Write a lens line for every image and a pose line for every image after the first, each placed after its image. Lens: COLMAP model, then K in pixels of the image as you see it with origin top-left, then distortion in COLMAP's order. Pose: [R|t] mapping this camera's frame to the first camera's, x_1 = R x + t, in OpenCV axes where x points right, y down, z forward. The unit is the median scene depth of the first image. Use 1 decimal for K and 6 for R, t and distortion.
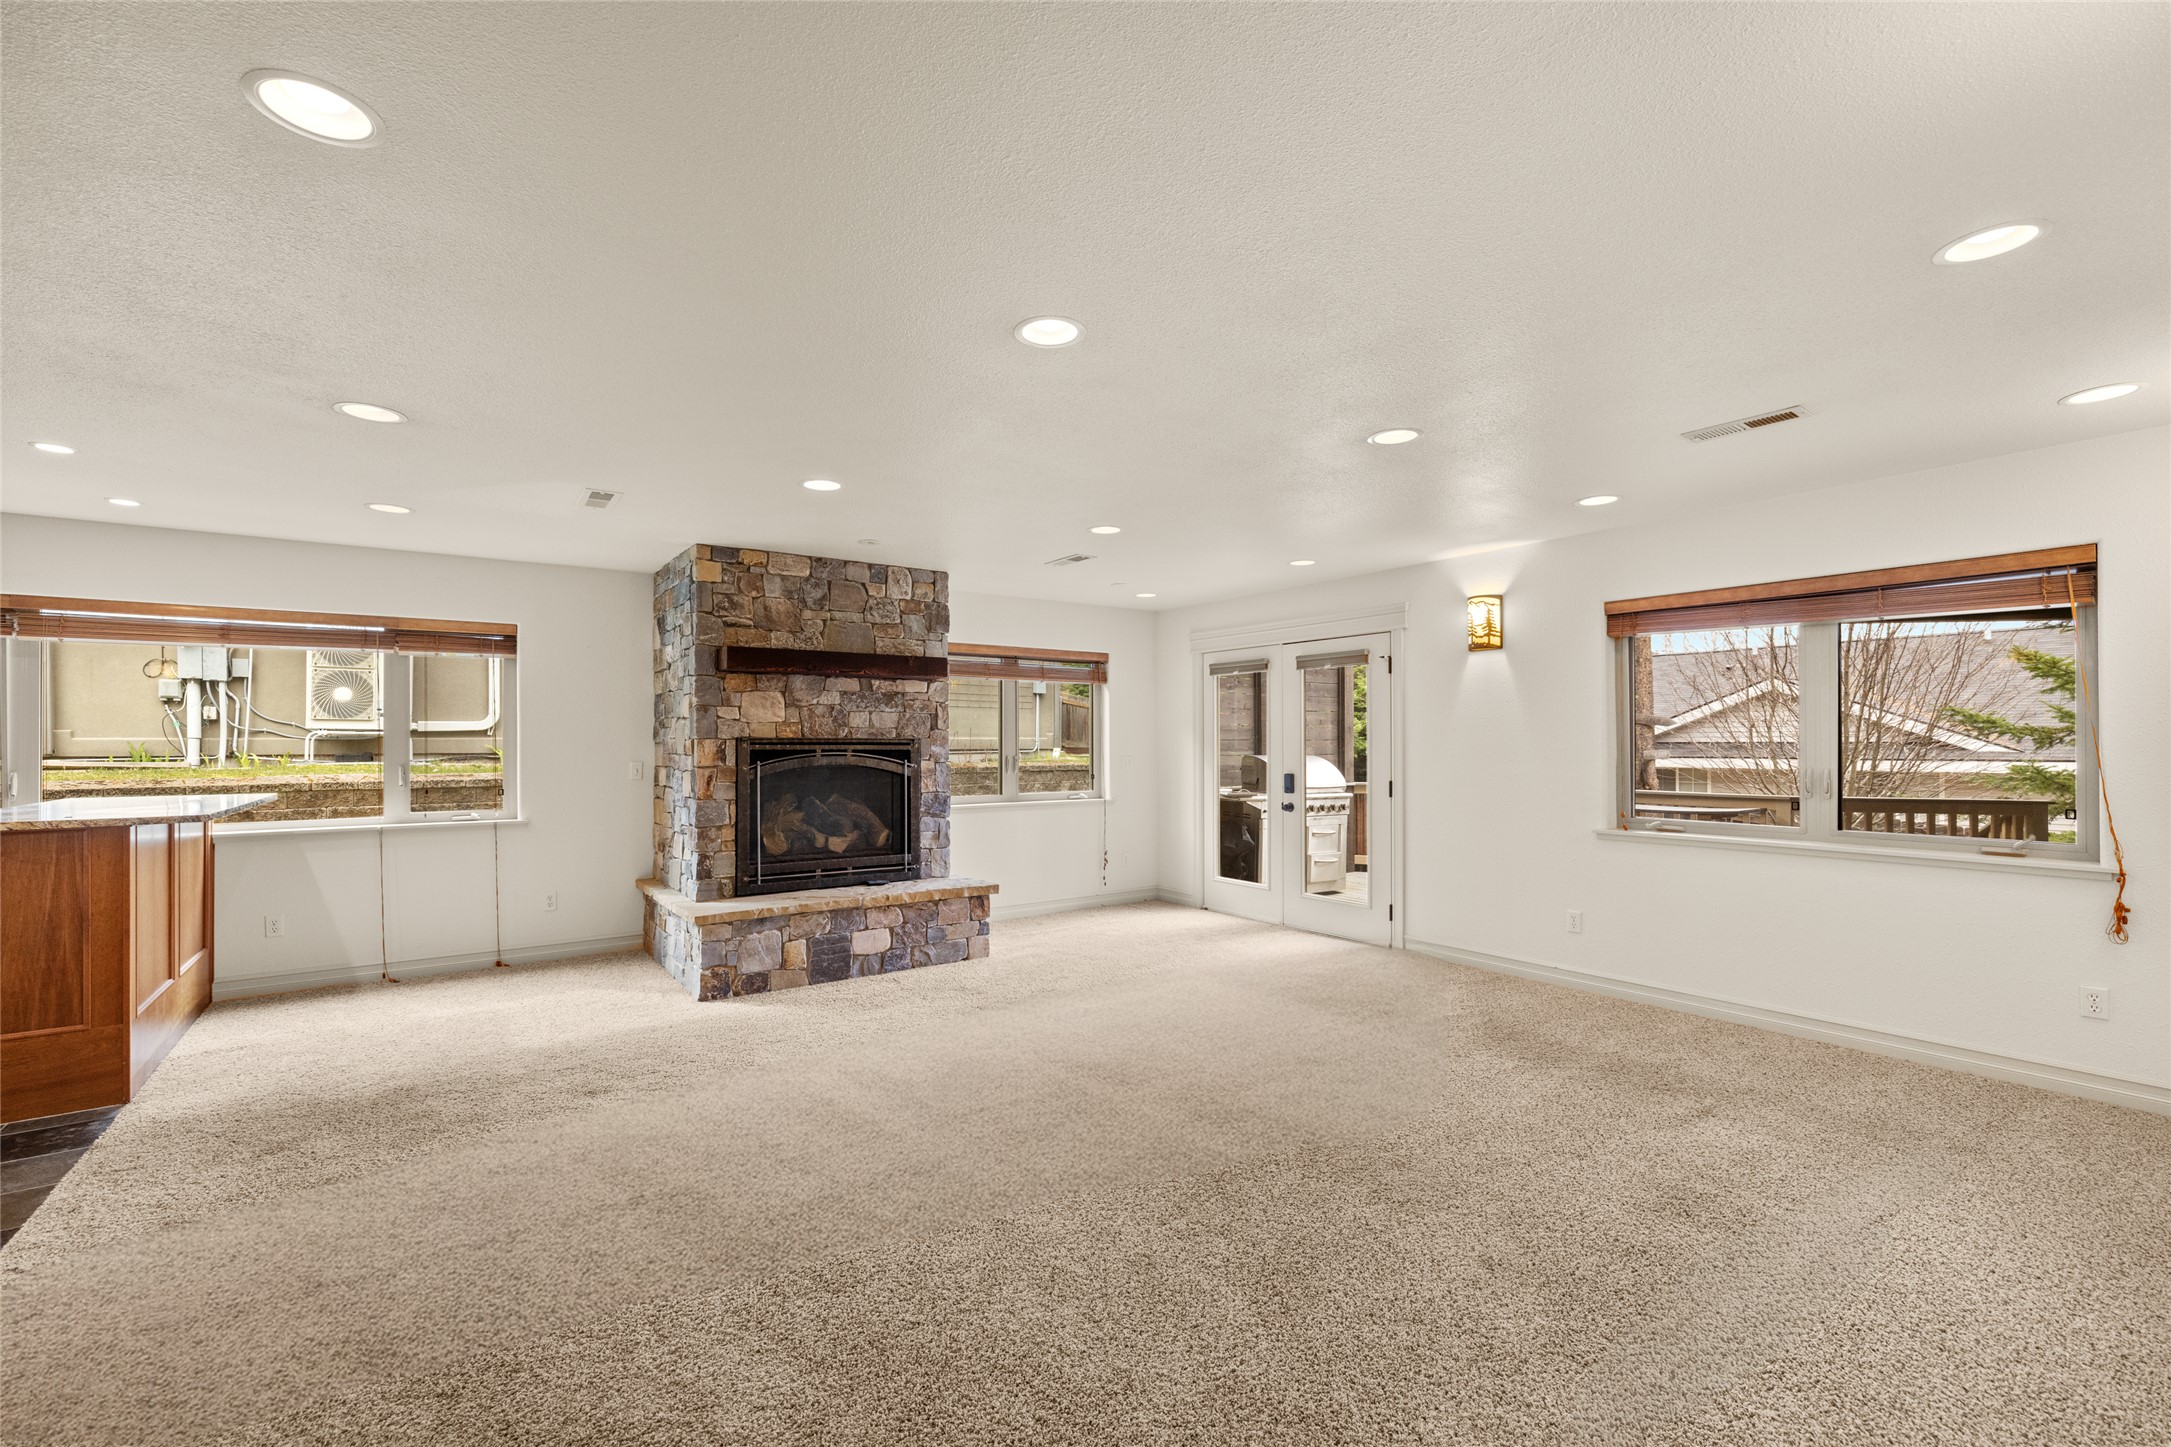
lens RADIAL K [[925.1, 0, 1085.5], [0, 925.1, 723.5], [0, 0, 1]] dist [-0.000821, -0.000104]
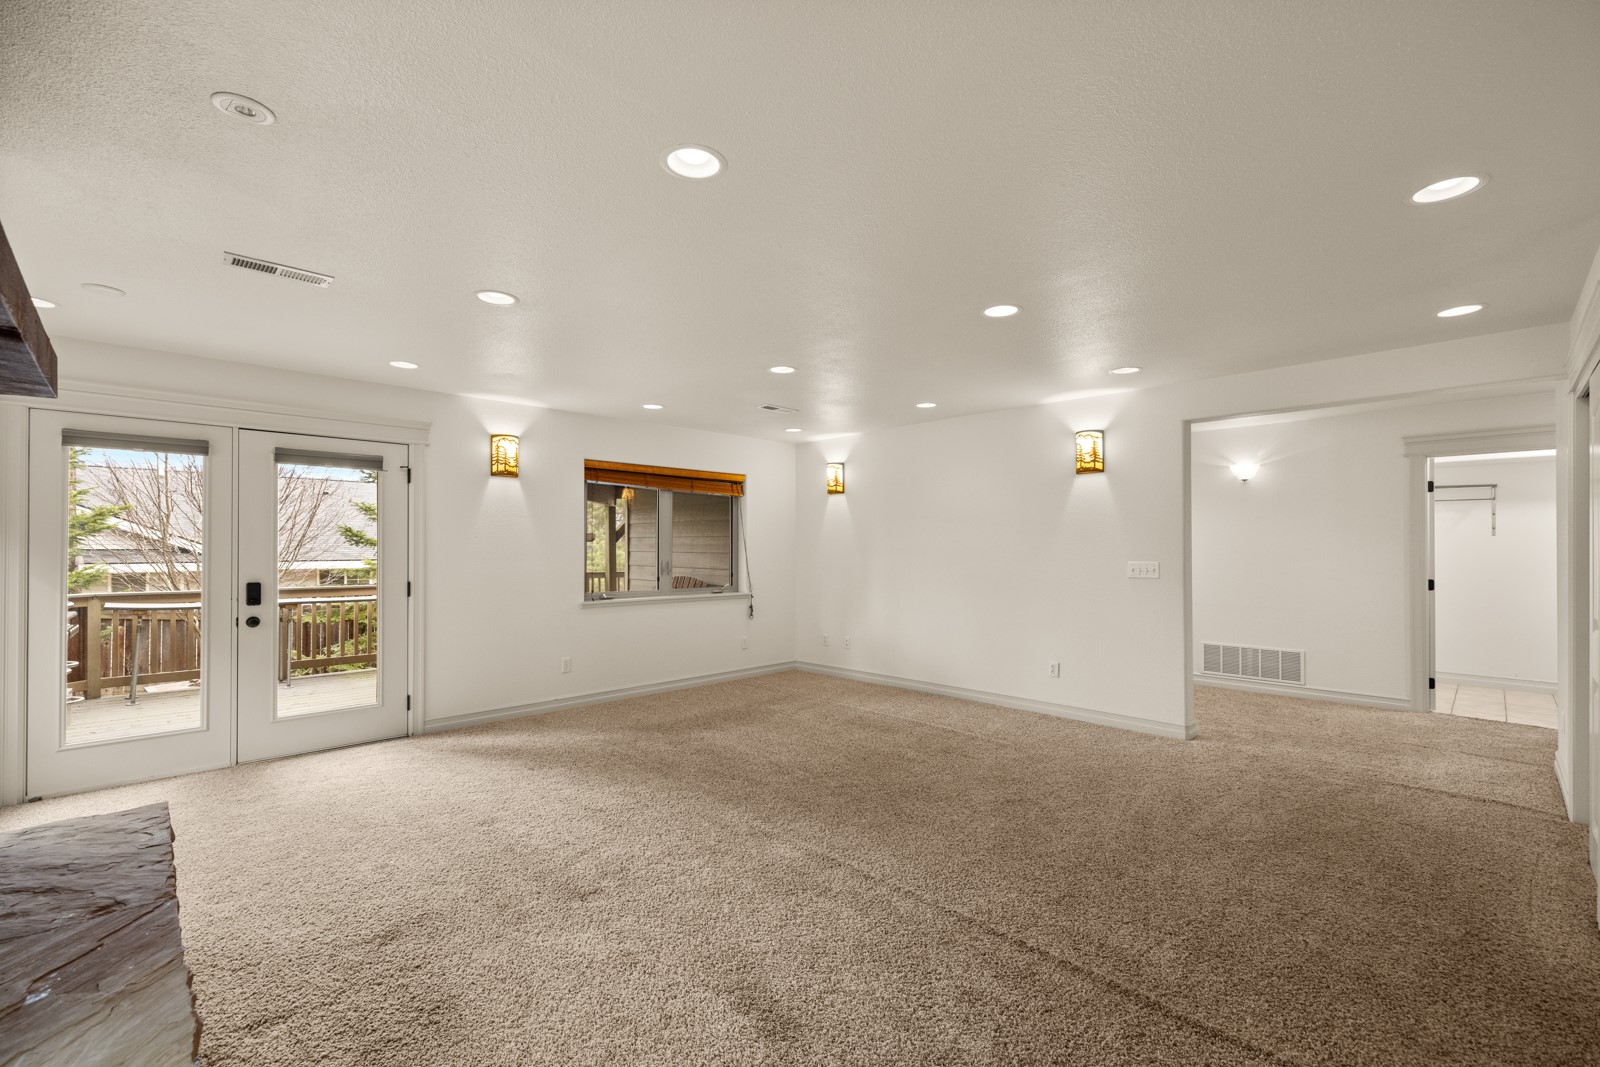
lens RADIAL K [[682.8, 0, 812.1], [0, 682.8, 540.8], [0, 0, 1]] dist [0.002395, 0.000179]
pose [[-0.174481, 0.015489, 0.984539, -0.588689], [-0.018933, 0.999639, -0.019082, 0.021735], [-0.984479, -0.021969, -0.174124, 0.732864]]
